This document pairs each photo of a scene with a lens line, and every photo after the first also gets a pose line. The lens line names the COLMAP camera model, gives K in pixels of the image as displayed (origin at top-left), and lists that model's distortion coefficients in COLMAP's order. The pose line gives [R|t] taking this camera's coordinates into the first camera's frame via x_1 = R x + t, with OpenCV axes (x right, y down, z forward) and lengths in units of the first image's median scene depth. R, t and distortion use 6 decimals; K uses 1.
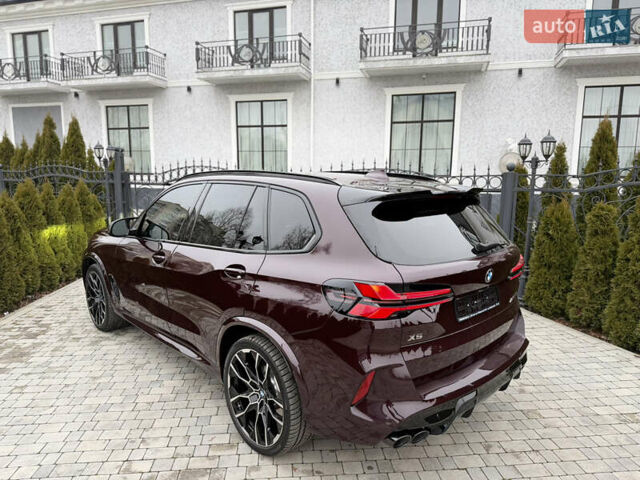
lens RADIAL K [[445.0, 0, 320.0], [0, 445.0, 240.0], [0, 0, 1]] dist [0.078794, -0.124004]
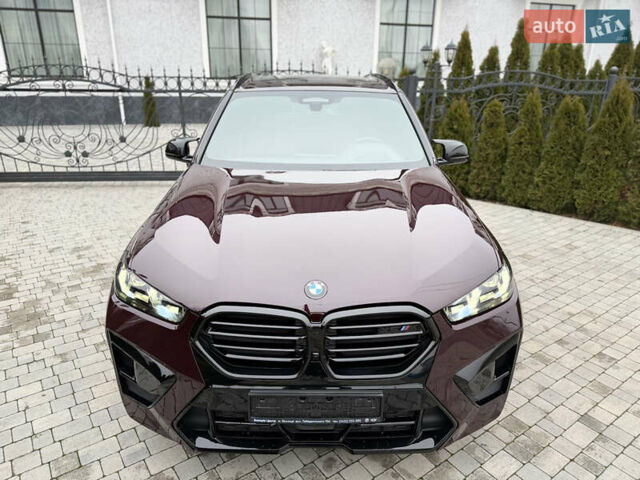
lens RADIAL K [[450.5, 0, 320.0], [0, 450.5, 240.0], [0, 0, 1]] dist [0.007058, -0.005661]
pose [[0.864447, -0.168072, 0.473796, -0.154086], [0.068940, 0.973187, 0.219442, -0.004004], [-0.497974, -0.157033, 0.852856, 0.024324]]
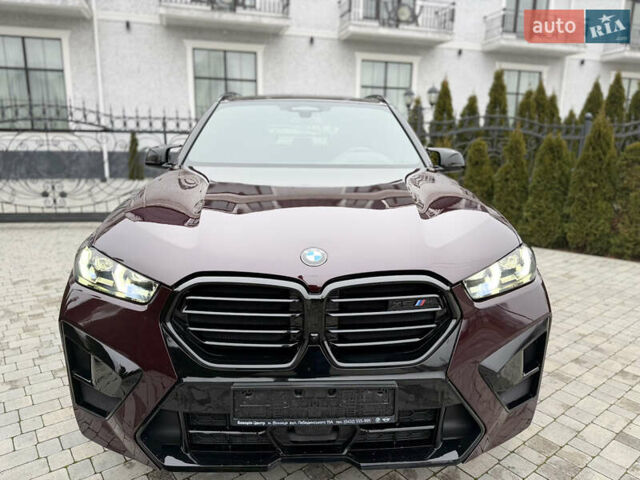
lens RADIAL K [[450.5, 0, 319.4], [0, 450.5, 238.2], [0, 0, 1]] dist [0.008005, -0.009354]
pose [[0.845560, -0.103367, 0.523778, -0.152246], [0.072031, 0.994195, 0.079921, 0.019650], [-0.528998, -0.029850, 0.848098, 0.036939]]
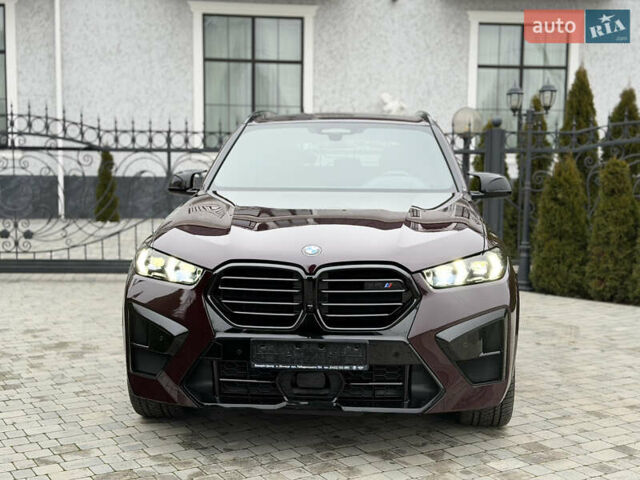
lens RADIAL K [[875.3, 0, 320.0], [0, 875.3, 240.0], [0, 0, 1]] dist [0.168237, -0.265290]
pose [[0.904102, -0.035365, 0.425850, -0.208050], [0.060174, 0.997176, -0.044940, 0.038368], [-0.423058, 0.066255, 0.903677, -0.107348]]
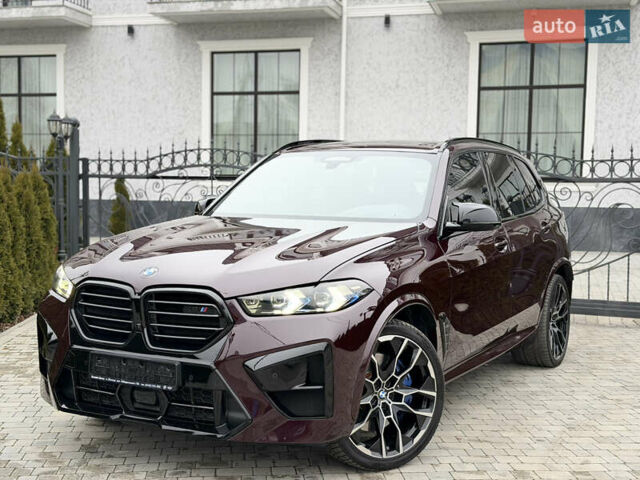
lens RADIAL K [[875.3, 0, 320.0], [0, 875.3, 240.0], [0, 0, 1]] dist [0.168237, -0.265290]
pose [[0.999928, 0.007129, 0.009666, -0.060186], [-0.006227, 0.995897, -0.090283, 0.043634], [-0.010270, 0.090216, 0.995869, -0.143053]]
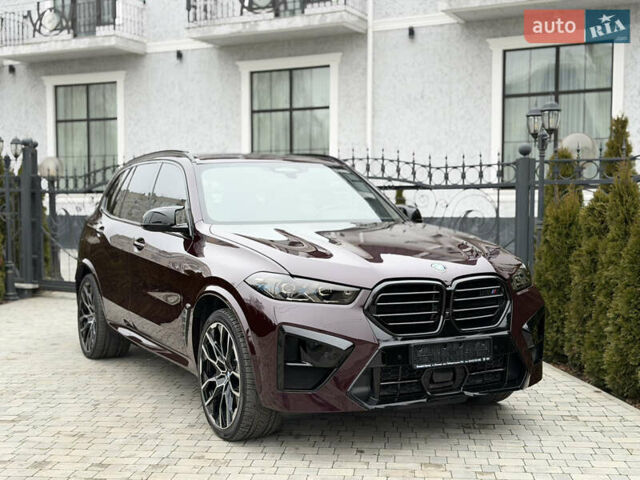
lens RADIAL K [[875.3, 0, 320.0], [0, 875.3, 240.0], [0, 0, 1]] dist [0.168237, -0.265290]
pose [[0.982065, -0.000102, -0.188542, 0.143204], [-0.020239, 0.994165, -0.105954, 0.047020], [0.187453, 0.107870, 0.976333, -0.136746]]
